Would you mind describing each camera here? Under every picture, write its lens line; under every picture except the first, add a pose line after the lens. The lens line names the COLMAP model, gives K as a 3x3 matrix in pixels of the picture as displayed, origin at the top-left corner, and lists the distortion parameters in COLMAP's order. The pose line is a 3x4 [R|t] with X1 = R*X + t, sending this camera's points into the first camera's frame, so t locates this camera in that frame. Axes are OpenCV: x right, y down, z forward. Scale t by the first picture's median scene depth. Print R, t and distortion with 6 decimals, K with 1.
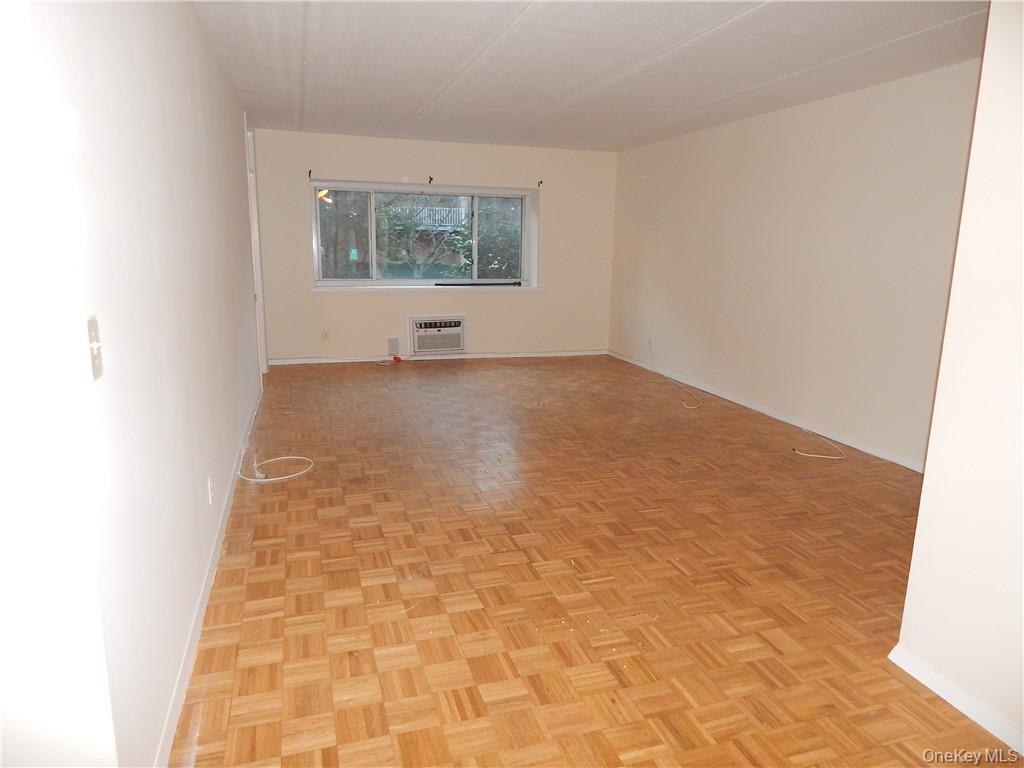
lens RADIAL K [[673.7, 0, 509.3], [0, 673.7, 380.8], [0, 0, 1]] dist [0.000047, -0.006456]
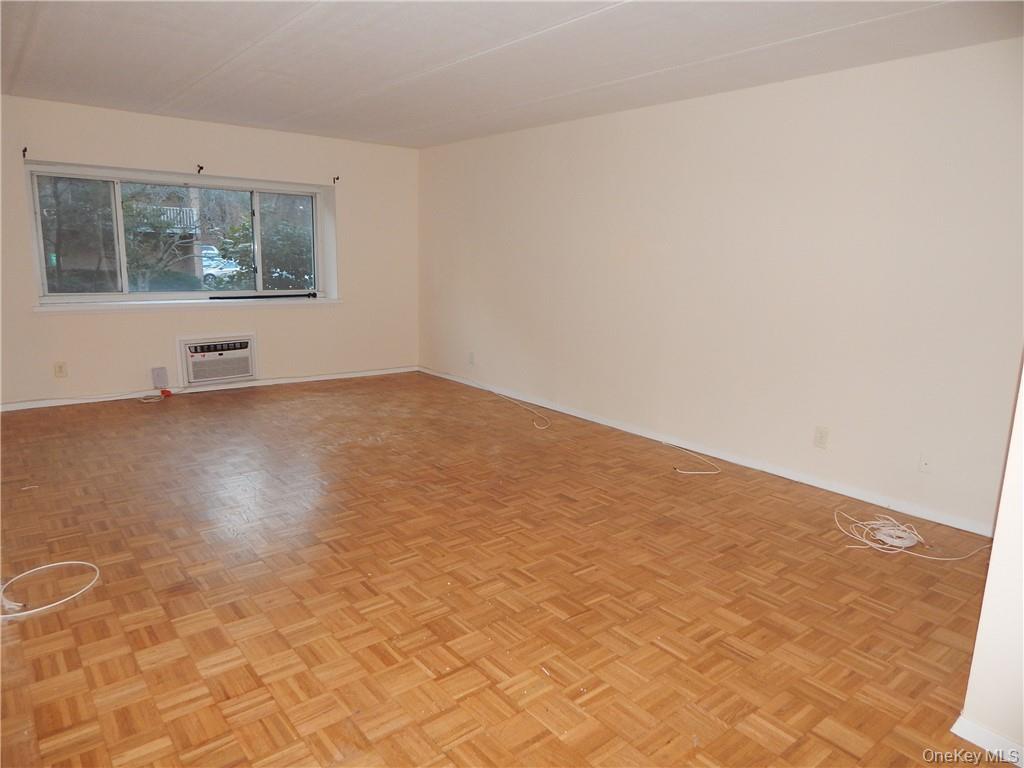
lens RADIAL K [[673.7, 0, 509.3], [0, 673.7, 380.8], [0, 0, 1]] dist [0.000047, -0.006456]
pose [[0.930906, -0.062228, 0.359918, -0.140056], [0.065172, 0.997866, 0.003963, -0.043791], [-0.359396, 0.019768, 0.932976, 0.217355]]
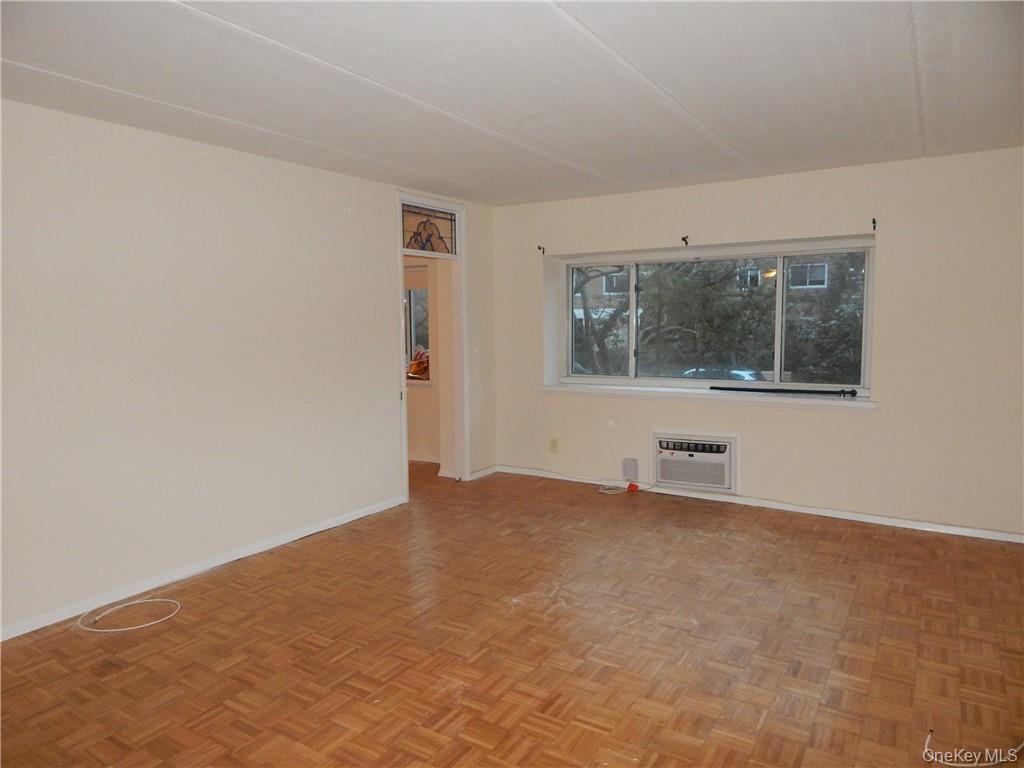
lens RADIAL K [[673.7, 0, 509.3], [0, 673.7, 380.8], [0, 0, 1]] dist [0.000047, -0.006456]
pose [[0.646509, 0.044011, -0.761636, 0.548865], [-0.135159, 0.989150, -0.057570, -0.160248], [0.750838, 0.140162, 0.645443, 0.775188]]
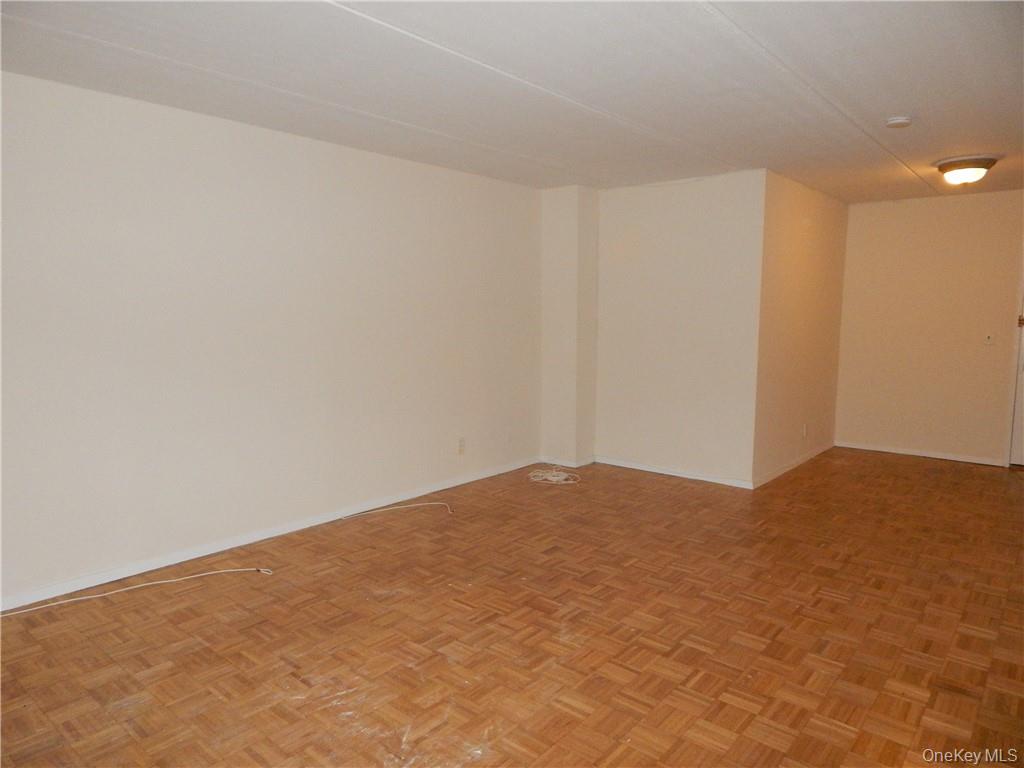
lens RADIAL K [[673.7, 0, 509.3], [0, 673.7, 380.8], [0, 0, 1]] dist [0.000047, -0.006456]
pose [[-0.535851, -0.113324, 0.836673, -0.477586], [0.155677, 0.960700, 0.229826, -0.329947], [-0.829837, 0.253403, -0.497150, 1.516508]]
